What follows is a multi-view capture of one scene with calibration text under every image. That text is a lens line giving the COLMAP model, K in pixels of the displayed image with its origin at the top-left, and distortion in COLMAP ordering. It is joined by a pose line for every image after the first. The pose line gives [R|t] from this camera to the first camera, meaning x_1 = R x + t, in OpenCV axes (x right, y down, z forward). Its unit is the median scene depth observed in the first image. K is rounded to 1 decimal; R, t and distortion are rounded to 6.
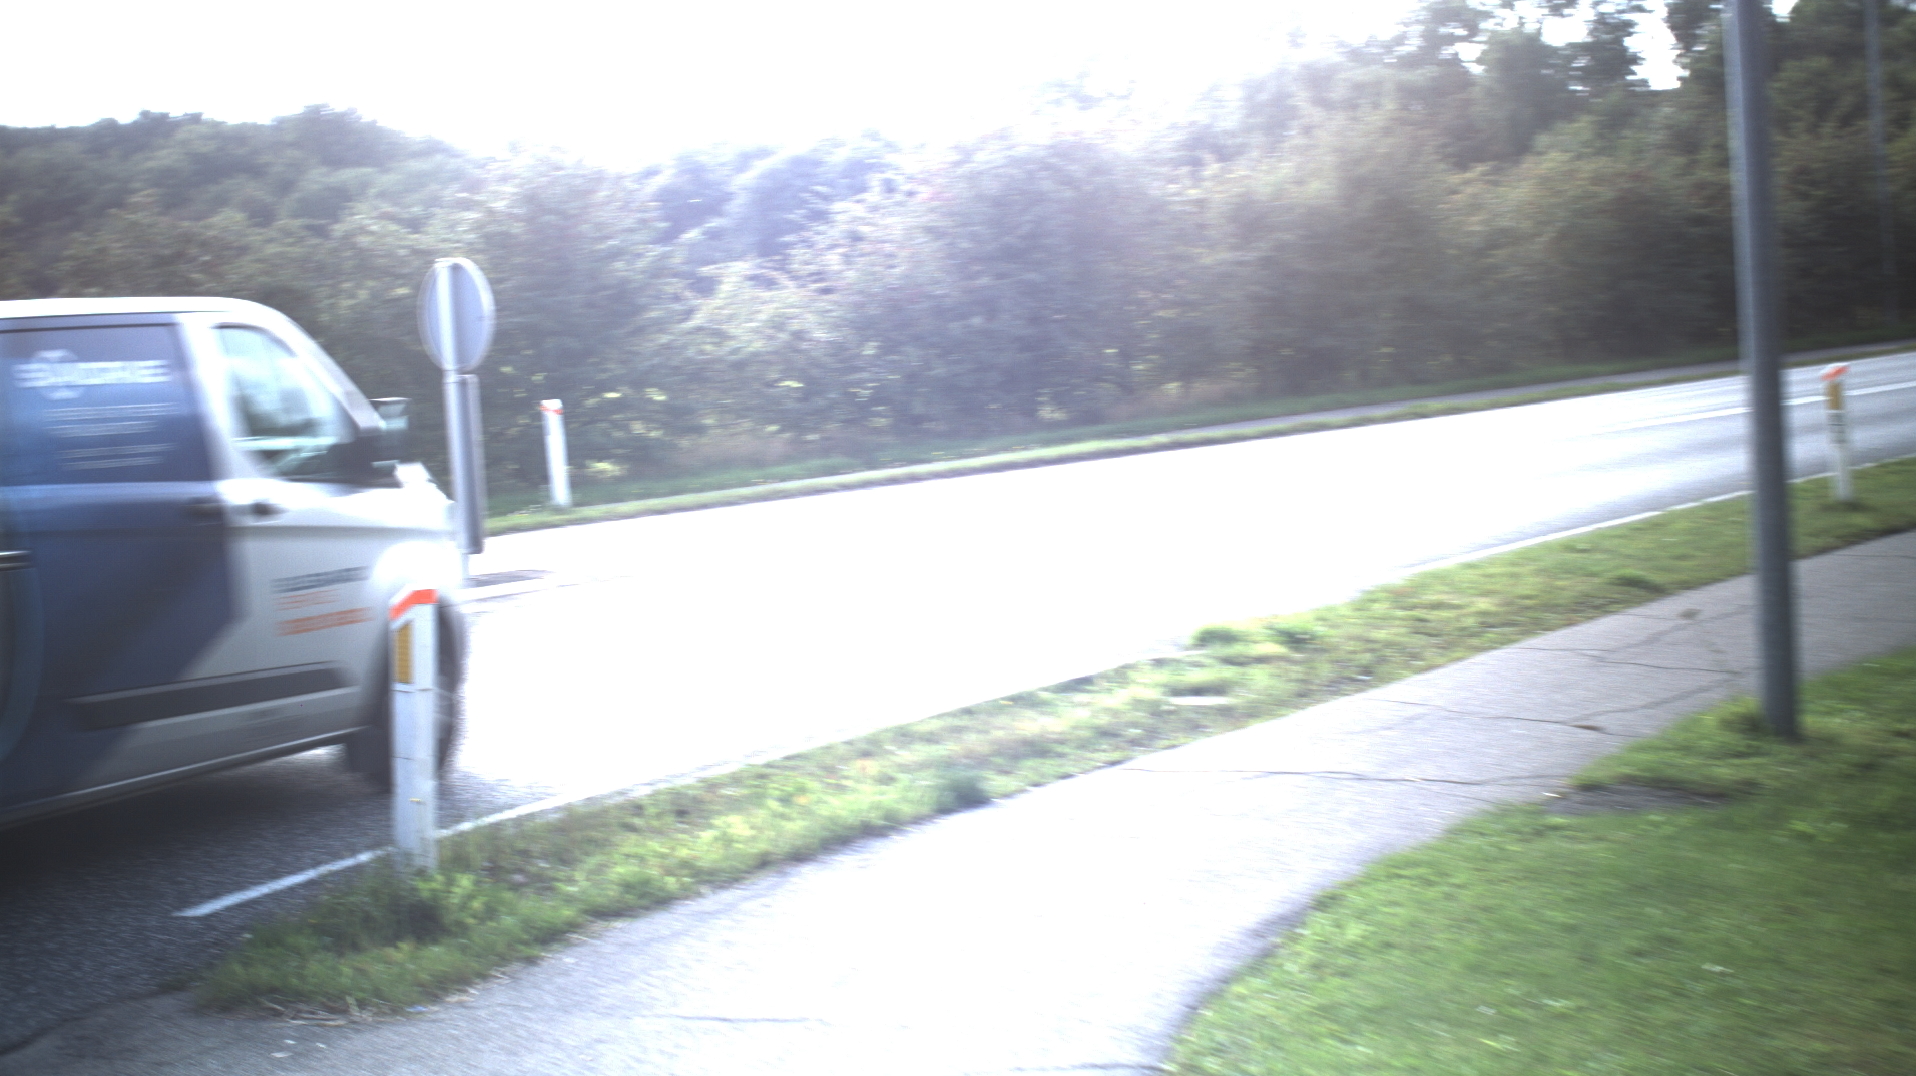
lens RADIAL K [[3335.0, 0, 958.0], [0, 3335.0, 538.0], [0, 0, 1]] dist [-0.323370, 0.819746]
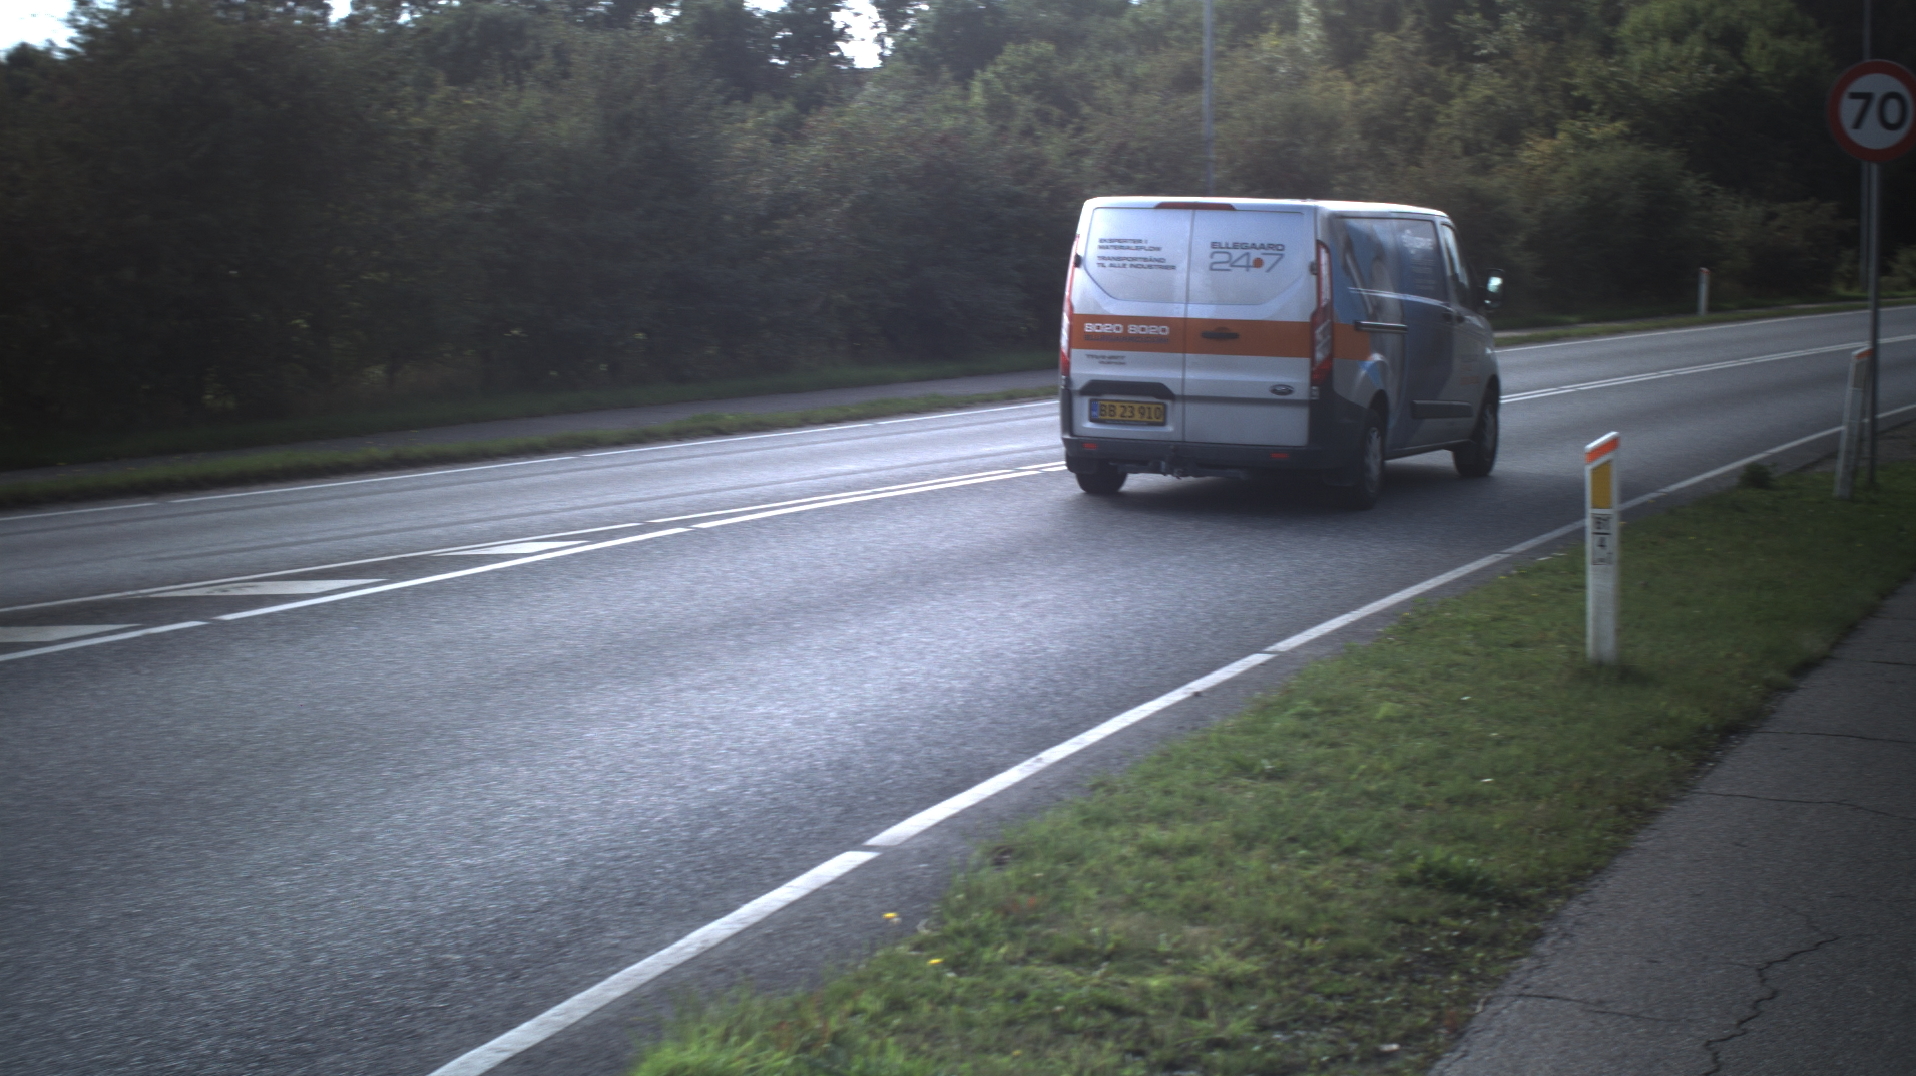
lens RADIAL K [[3335.0, 0, 958.0], [0, 3335.0, 538.0], [0, 0, 1]] dist [-0.323370, 0.819746]
pose [[0.965732, 0.042992, 0.255954, 0.000318], [-0.045132, 0.998978, 0.002493, -0.013733], [-0.255586, -0.013959, 0.966686, 0.206160]]
